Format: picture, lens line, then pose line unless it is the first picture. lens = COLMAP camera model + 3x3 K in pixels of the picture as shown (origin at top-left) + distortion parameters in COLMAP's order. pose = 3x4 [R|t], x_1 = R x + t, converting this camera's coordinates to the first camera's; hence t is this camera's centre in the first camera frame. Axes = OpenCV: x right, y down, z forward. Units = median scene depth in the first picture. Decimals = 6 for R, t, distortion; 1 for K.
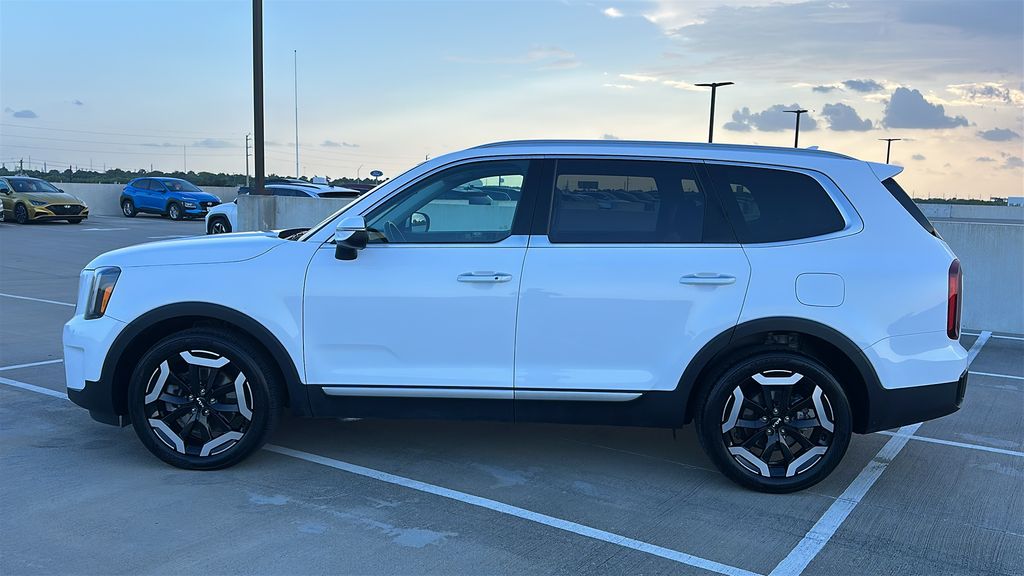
lens RADIAL K [[909.8, 0, 512.0], [0, 909.8, 288.0], [0, 0, 1]] dist [0.143987, -0.390204]
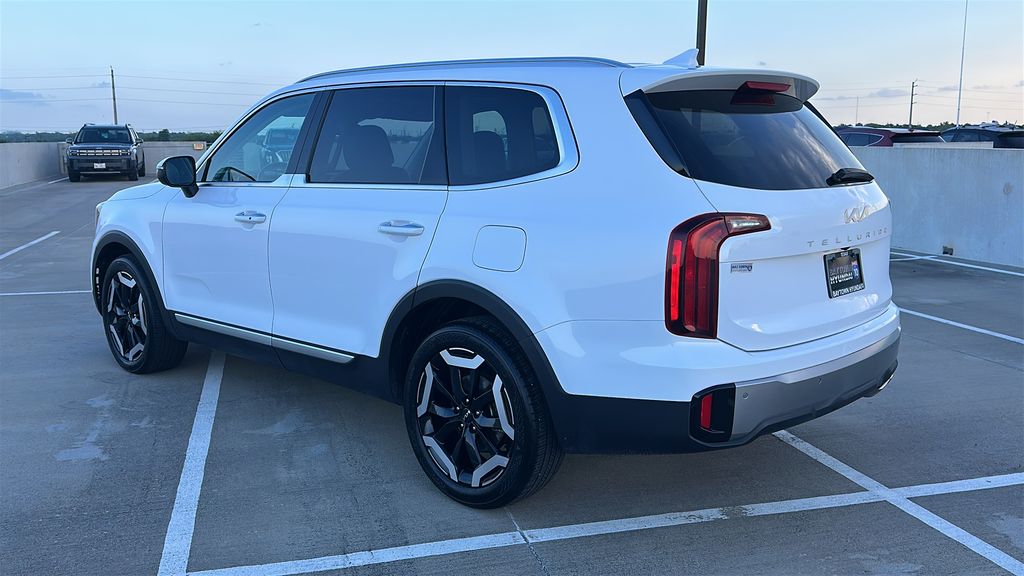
lens RADIAL K [[904.8, 0, 512.0], [0, 904.8, 288.0], [0, 0, 1]] dist [0.018571, -0.000369]
pose [[0.761181, 0.082770, -0.643236, 0.790578], [-0.048584, 0.996313, 0.070711, -0.017766], [0.646717, -0.022573, 0.762396, 0.432026]]
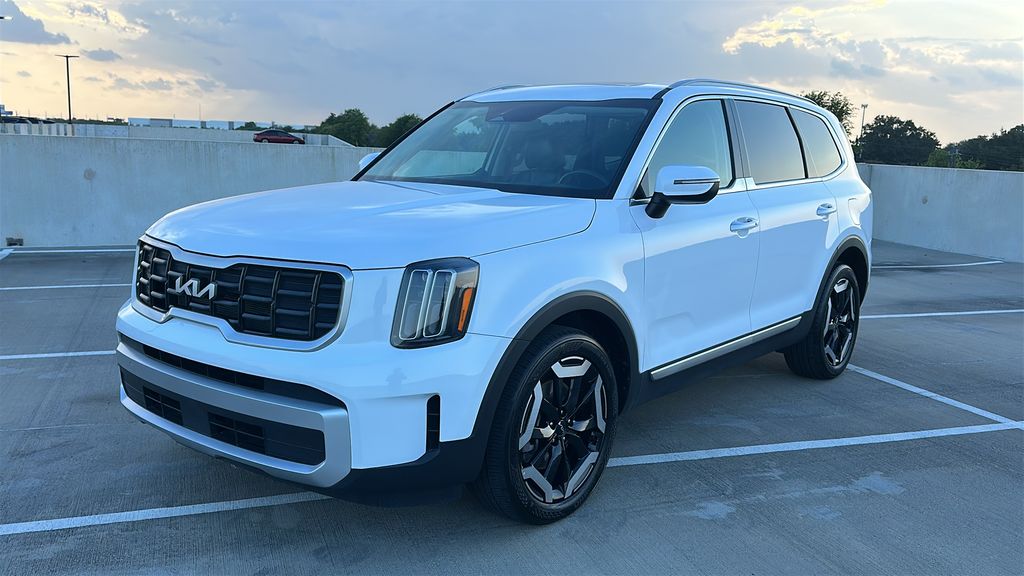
lens RADIAL K [[904.8, 0, 512.0], [0, 904.8, 288.0], [0, 0, 1]] dist [0.018571, -0.000369]
pose [[0.578086, -0.133781, 0.804934, -0.922311], [0.061635, 0.990809, 0.120409, -0.072899], [-0.813645, -0.019995, 0.581019, 0.625557]]
